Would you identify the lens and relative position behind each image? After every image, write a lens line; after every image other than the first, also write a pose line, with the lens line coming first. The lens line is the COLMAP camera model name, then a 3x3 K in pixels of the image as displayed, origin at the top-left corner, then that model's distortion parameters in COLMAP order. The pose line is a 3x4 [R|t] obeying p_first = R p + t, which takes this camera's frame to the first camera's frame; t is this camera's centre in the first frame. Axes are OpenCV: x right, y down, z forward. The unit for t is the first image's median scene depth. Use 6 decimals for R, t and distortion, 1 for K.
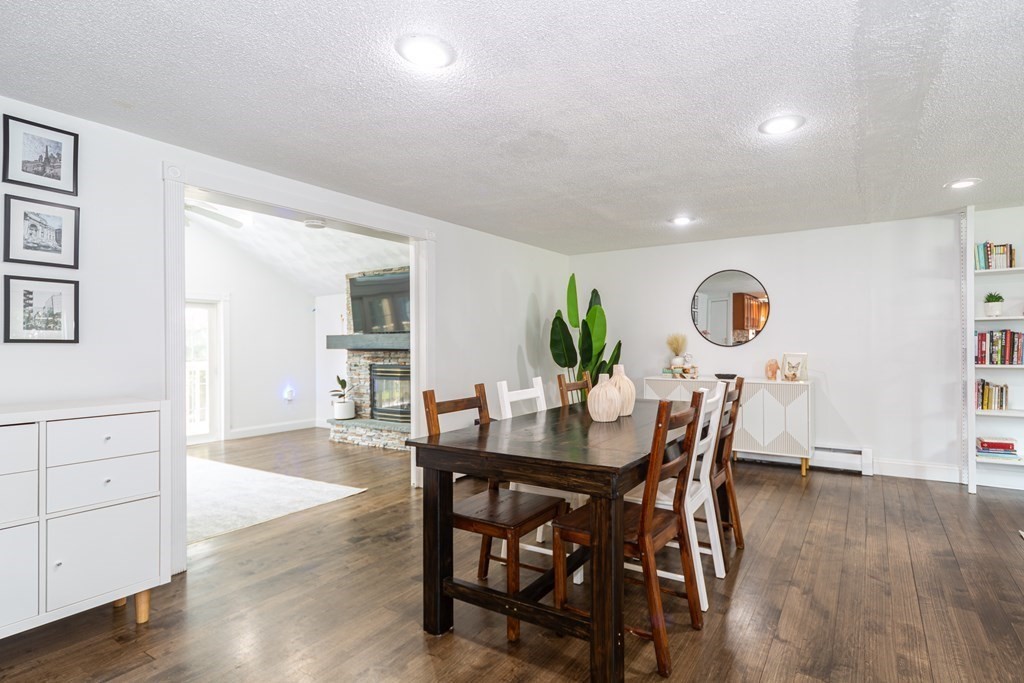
lens RADIAL K [[500.5, 0, 571.1], [0, 500.5, 342.5], [0, 0, 1]] dist [0.000541, -0.000779]
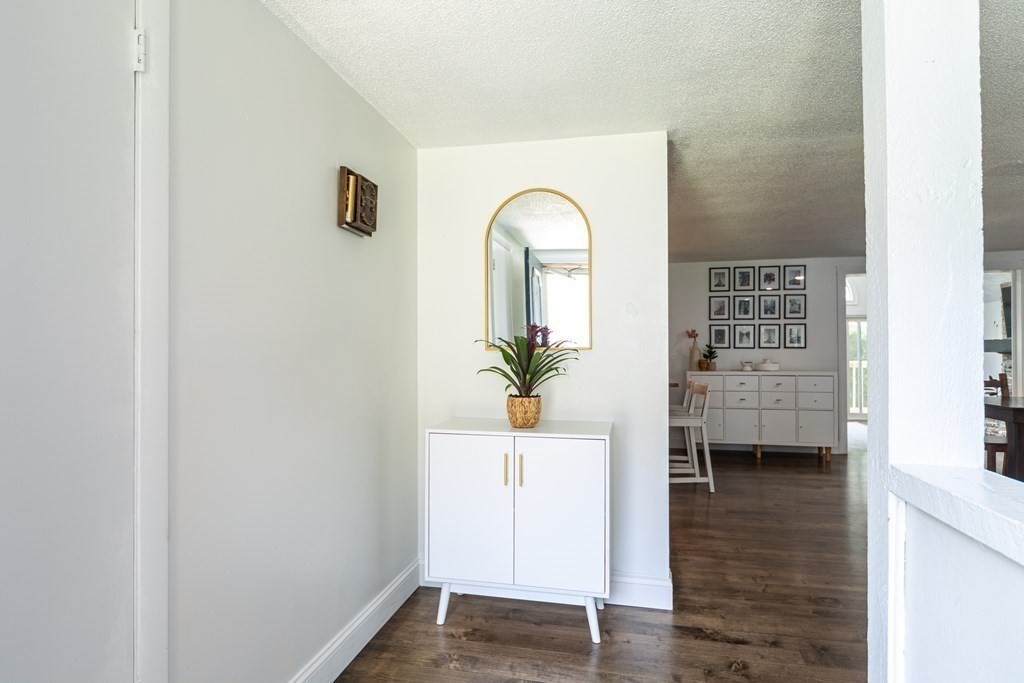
lens RADIAL K [[533.9, 0, 511.8], [0, 533.9, 348.4], [0, 0, 1]] dist [0.001735, 0.000283]
pose [[0.297250, -0.000342, -0.954800, 0.493826], [0.004897, 0.999987, 0.001167, -0.003706], [0.954787, -0.005022, 0.297248, -0.524987]]
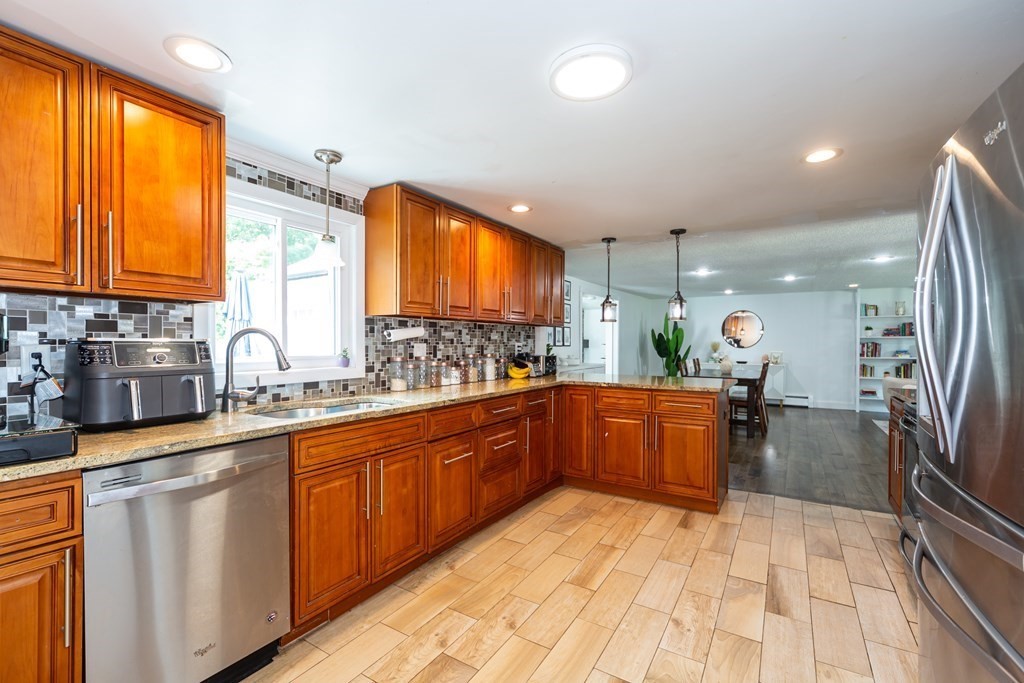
lens RADIAL K [[449.6, 0, 517.4], [0, 449.6, 346.0], [0, 0, 1]] dist [0.002675, 0.000104]
pose [[0.999603, 0.008367, -0.026914, -0.554435], [-0.008018, 0.999883, 0.013049, -0.016637], [0.027020, -0.012828, 0.999553, -0.865318]]
